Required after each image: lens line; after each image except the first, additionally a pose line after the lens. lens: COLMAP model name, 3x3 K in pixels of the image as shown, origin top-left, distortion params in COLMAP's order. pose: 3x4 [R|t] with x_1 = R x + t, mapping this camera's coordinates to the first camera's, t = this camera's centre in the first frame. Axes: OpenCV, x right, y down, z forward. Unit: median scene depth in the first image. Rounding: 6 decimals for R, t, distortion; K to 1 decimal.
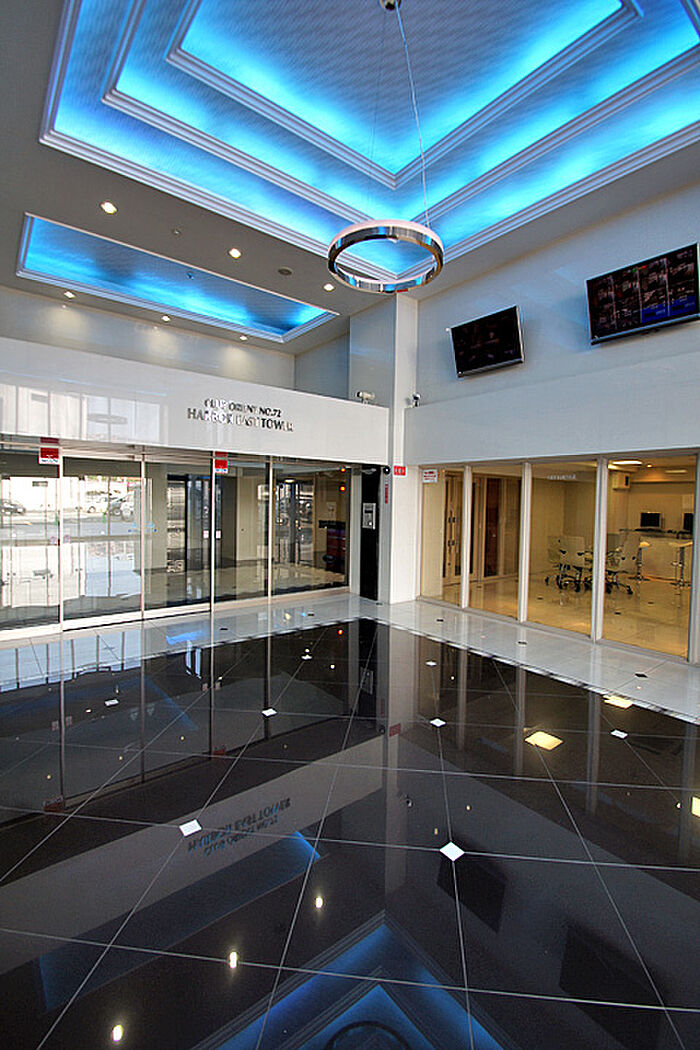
lens RADIAL K [[477.5, 0, 351.5], [0, 477.5, 521.2], [0, 0, 1]] dist [-0.004089, -0.000324]
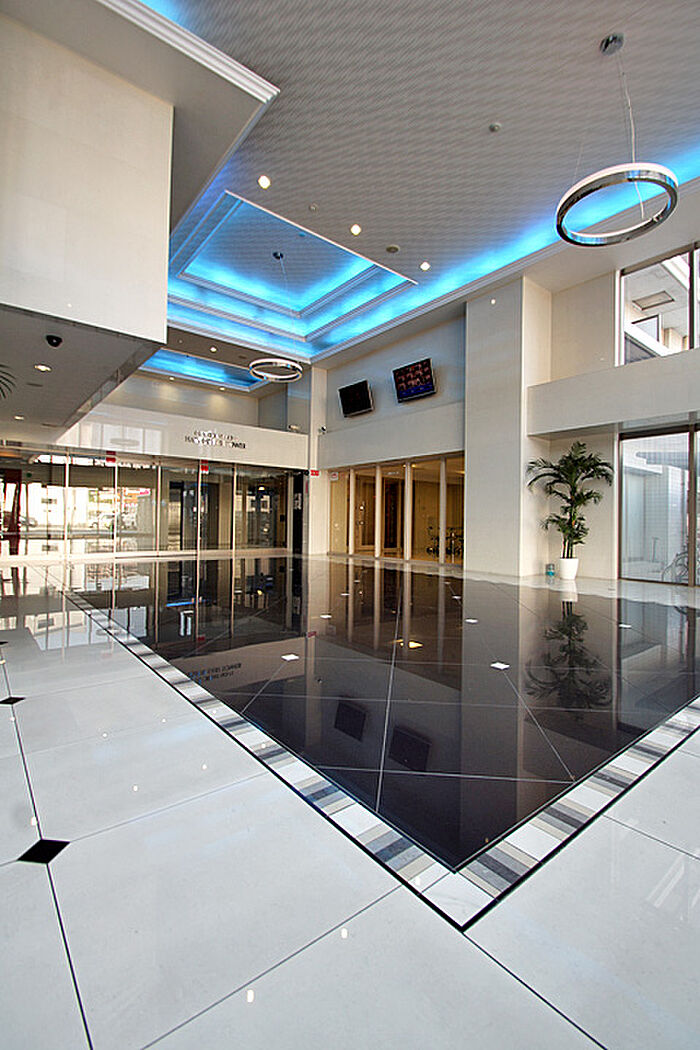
lens RADIAL K [[477.5, 0, 351.8], [0, 477.5, 522.3], [0, 0, 1]] dist [-0.004089, -0.000324]
pose [[0.999927, -0.002605, 0.011831, 0.205338], [0.003143, 0.998951, -0.045690, 0.136765], [-0.011699, 0.045724, 0.998886, -0.619974]]
